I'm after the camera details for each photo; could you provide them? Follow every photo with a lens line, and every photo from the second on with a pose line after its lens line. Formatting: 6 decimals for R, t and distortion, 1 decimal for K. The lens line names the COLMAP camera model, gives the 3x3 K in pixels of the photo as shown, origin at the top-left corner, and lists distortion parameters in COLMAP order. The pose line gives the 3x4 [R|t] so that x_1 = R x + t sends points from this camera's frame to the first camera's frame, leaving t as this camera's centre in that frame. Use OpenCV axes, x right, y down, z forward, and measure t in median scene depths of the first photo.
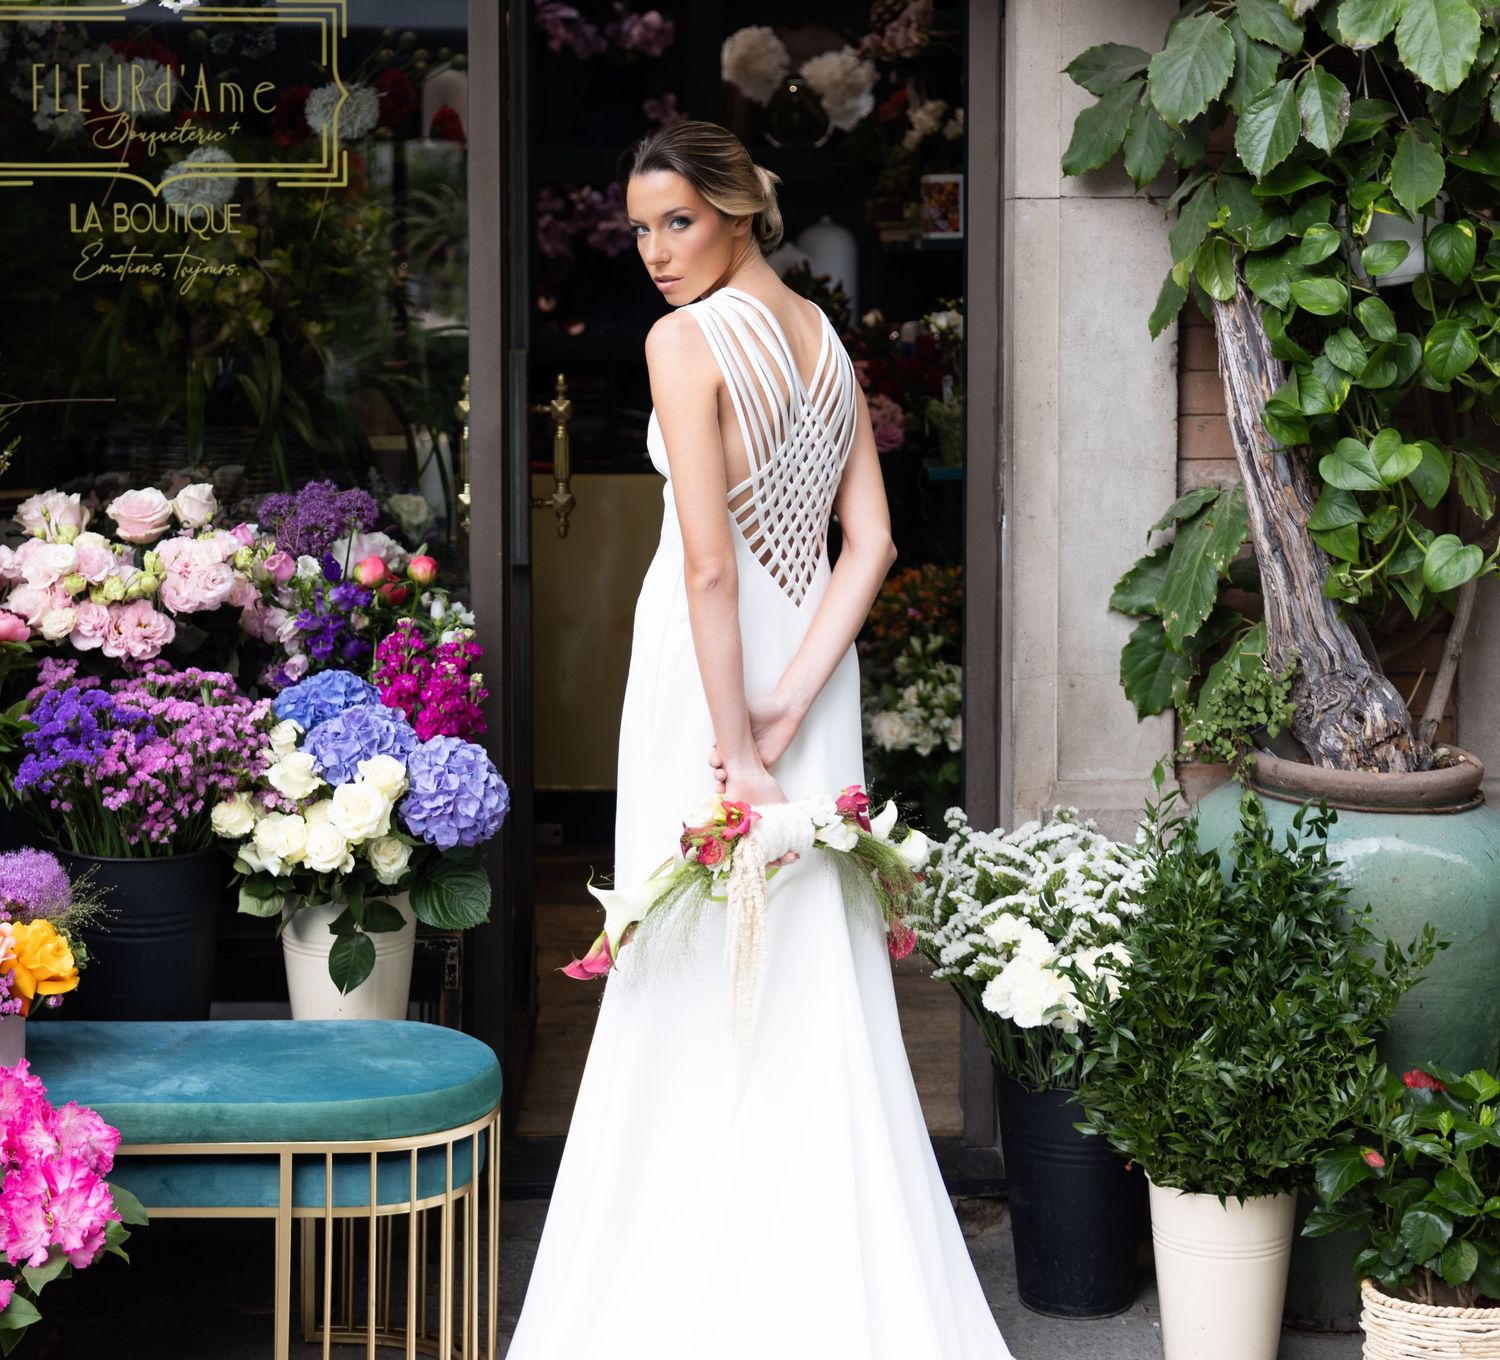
lens RADIAL K [[3035.7, 0, 713.3], [0, 3035.7, 647.6], [0, 0, 1]] dist [-0.005501, 0.128162]
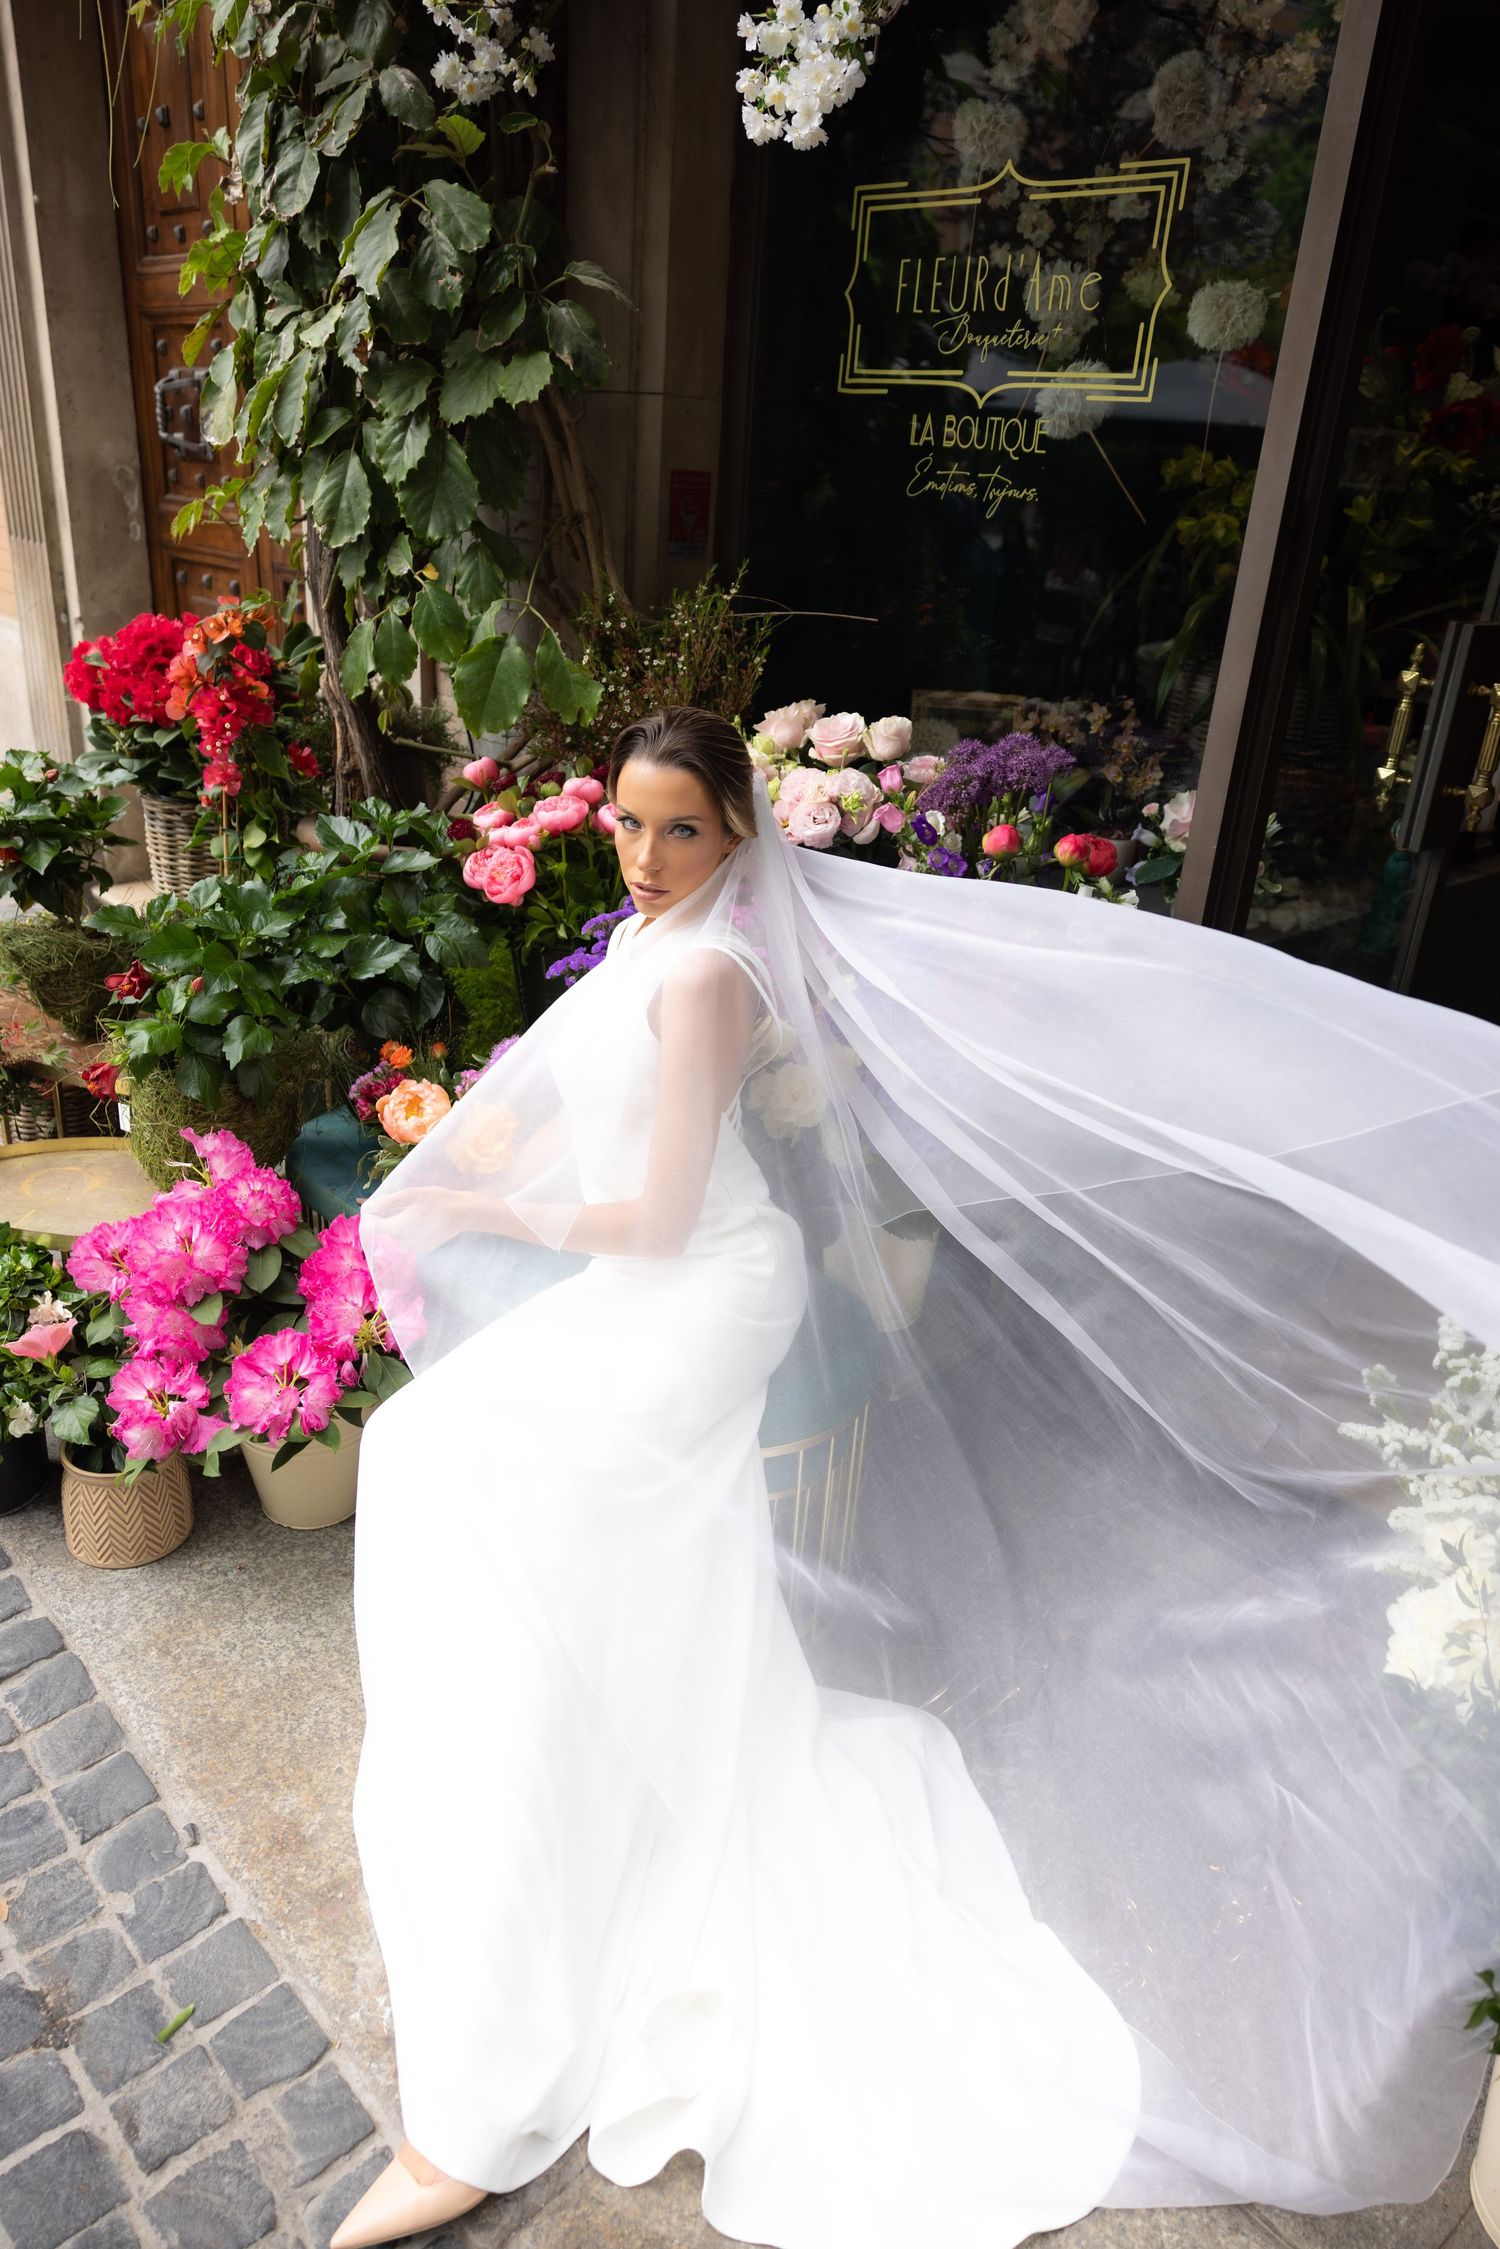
lens RADIAL K [[1553.2, 0, 750.0], [0, 1553.2, 1124.5], [0, 0, 1]] dist [0.026057, 0.000873]
pose [[0.666320, 0.331654, -0.667850, 0.199920], [-0.156800, 0.937936, 0.309338, -0.084785], [0.728993, -0.101400, 0.676969, 0.645235]]
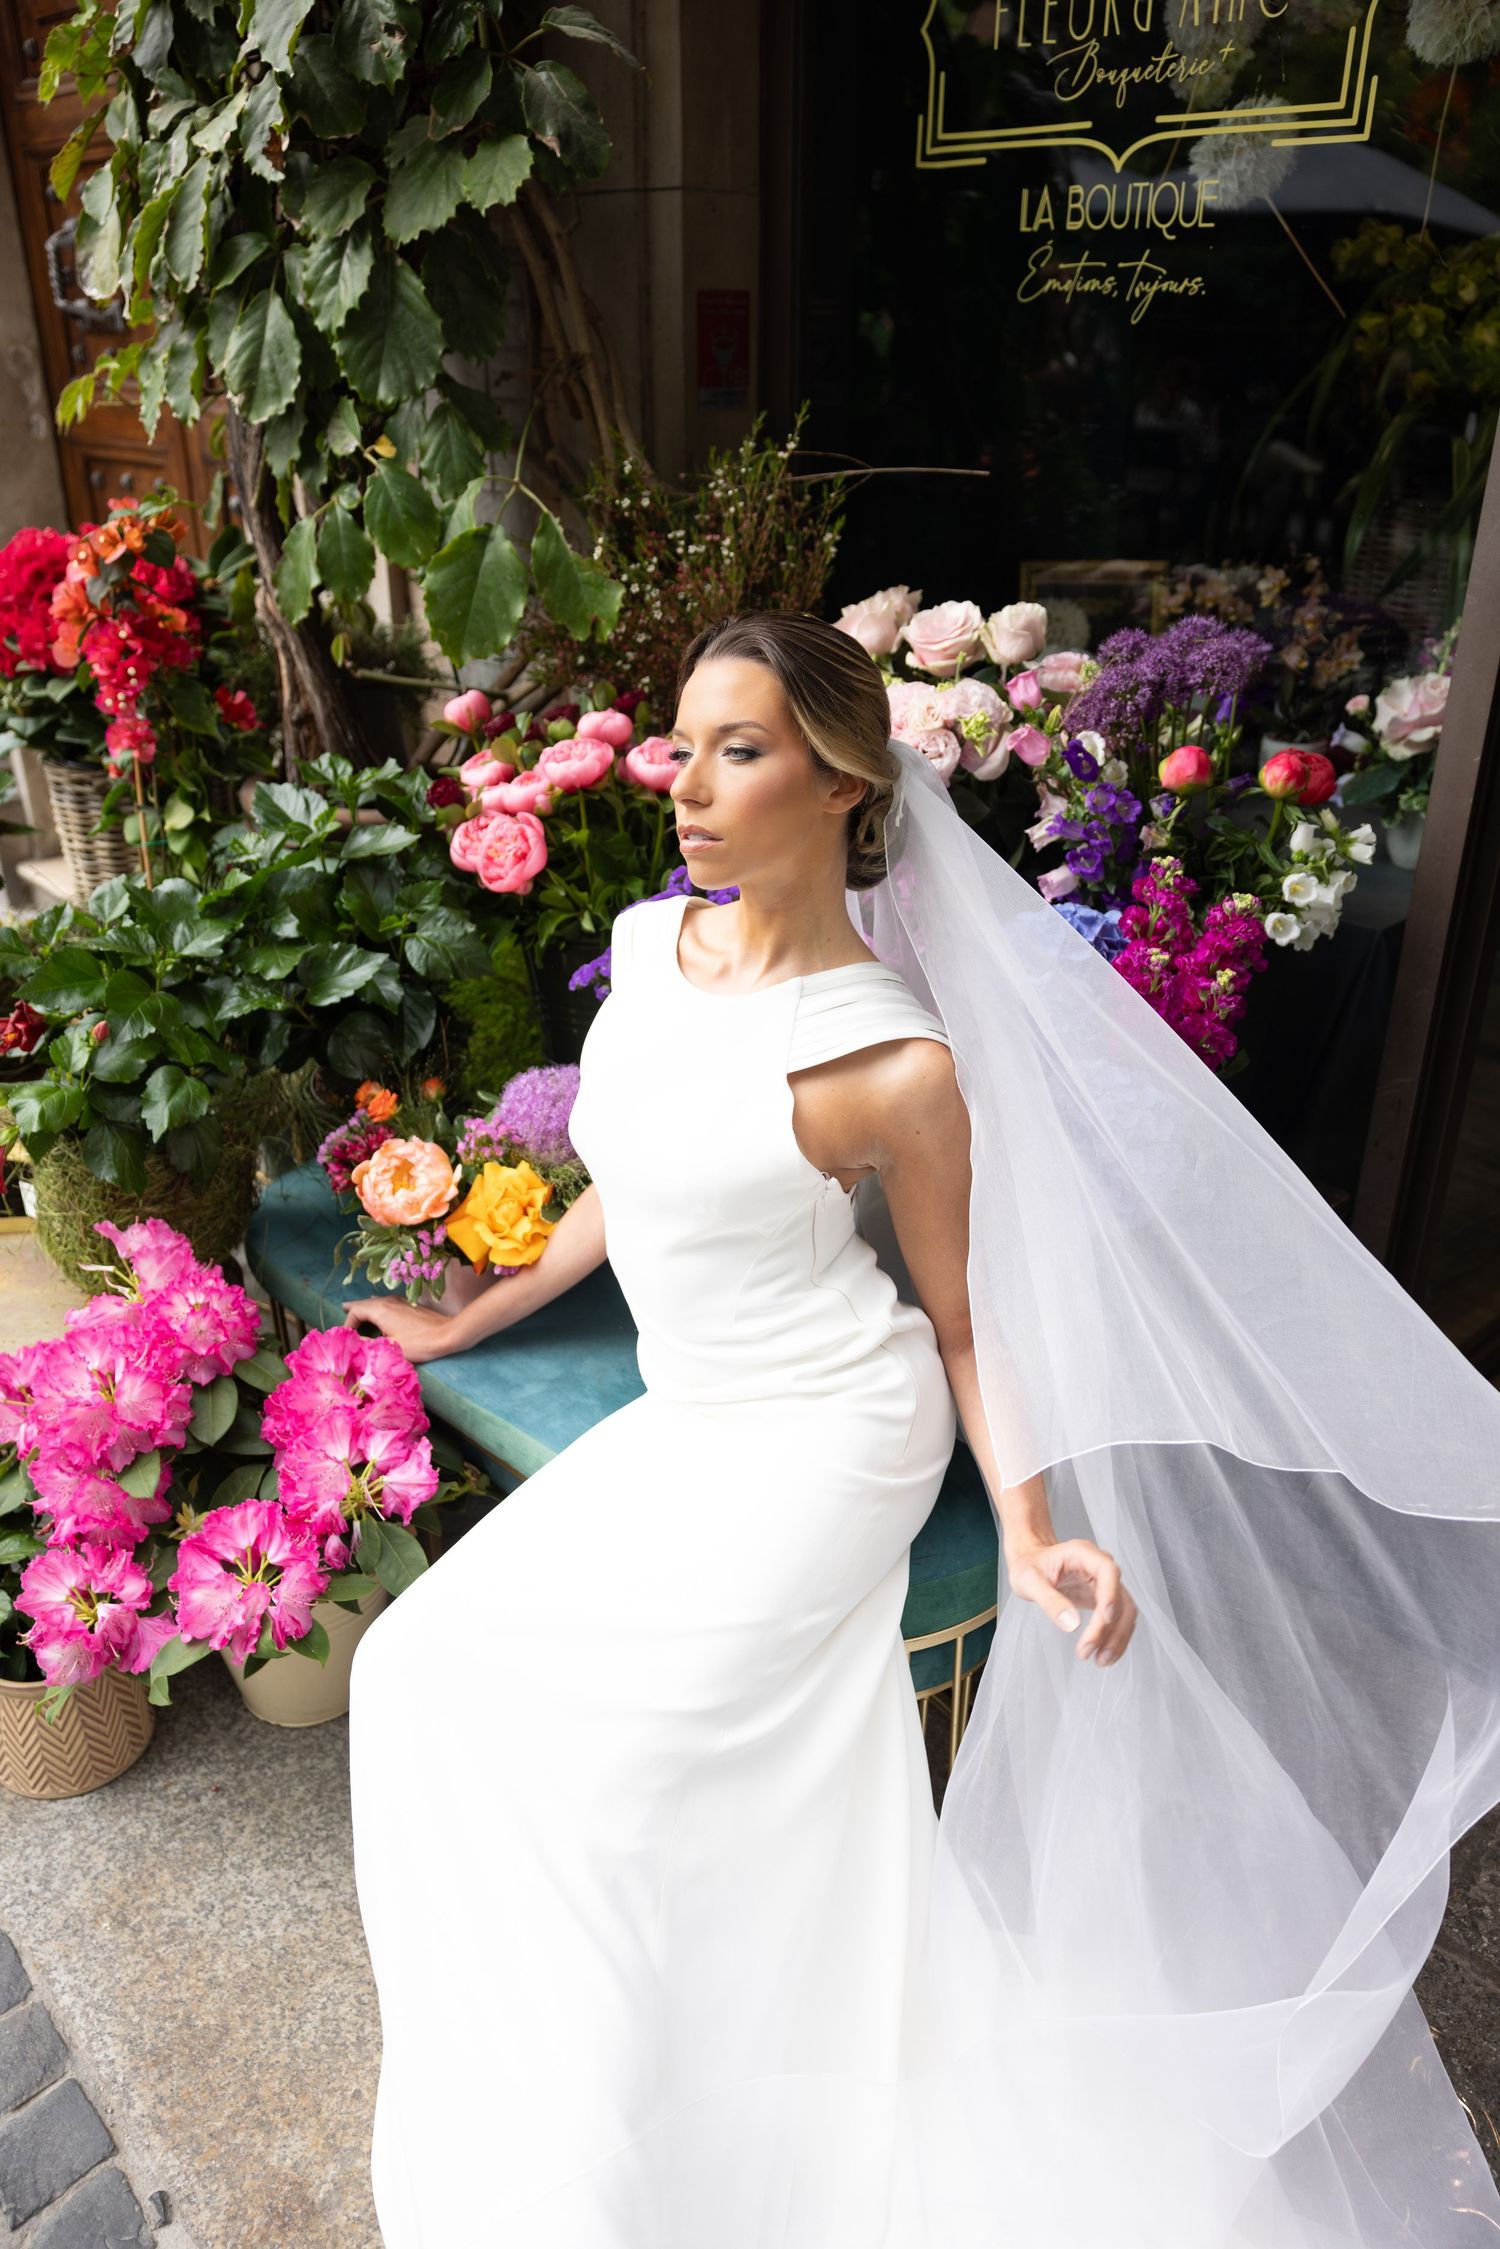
lens RADIAL K [[1740.3, 0, 750.0], [0, 1740.3, 1124.5], [0, 0, 1]] dist [-0.018255, 0.039114]
pose [[0.662963, 0.322099, -0.675820, 0.119389], [-0.096695, 0.931994, 0.349337, -0.082468], [0.742382, -0.166249, 0.649023, 0.702640]]
